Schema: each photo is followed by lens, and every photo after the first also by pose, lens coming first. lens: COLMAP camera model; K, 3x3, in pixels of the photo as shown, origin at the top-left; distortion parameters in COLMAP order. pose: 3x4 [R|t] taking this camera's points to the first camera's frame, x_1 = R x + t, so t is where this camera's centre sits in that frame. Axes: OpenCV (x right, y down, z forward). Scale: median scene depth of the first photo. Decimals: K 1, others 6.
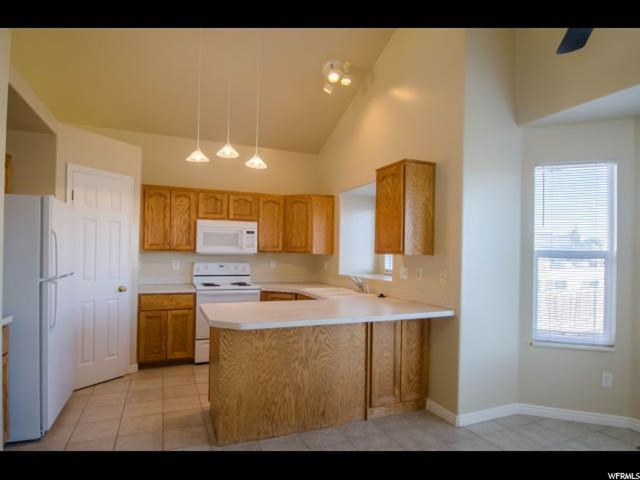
lens RADIAL K [[363.2, 0, 317.5], [0, 363.2, 251.7], [0, 0, 1]] dist [-0.022112, -0.009482]
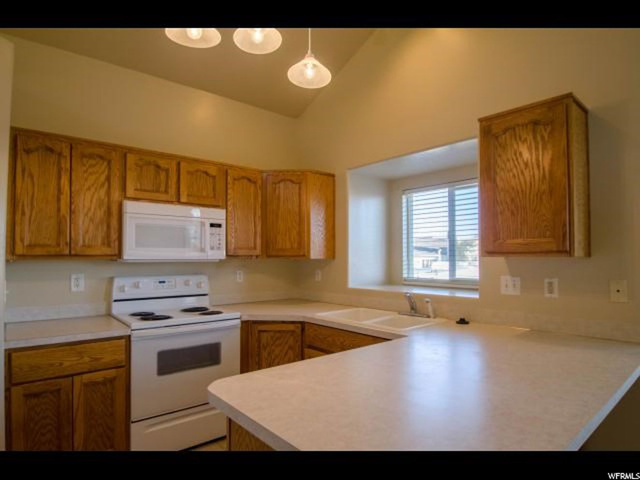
lens RADIAL K [[363.2, 0, 317.5], [0, 363.2, 251.7], [0, 0, 1]] dist [-0.022112, -0.009482]
pose [[0.954075, -0.012067, 0.299324, -0.218835], [0.015638, 0.999832, -0.009540, -0.000199], [-0.299158, 0.013783, 0.954104, 0.389518]]
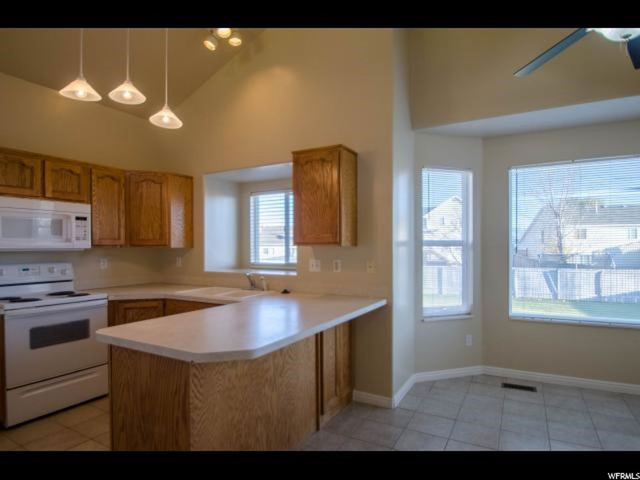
lens RADIAL K [[363.2, 0, 317.5], [0, 363.2, 251.7], [0, 0, 1]] dist [-0.022112, -0.009482]
pose [[0.792185, -0.026854, 0.609690, -0.264096], [0.013932, 0.999567, 0.025923, -0.001372], [-0.610122, -0.012042, 0.792216, 0.192364]]
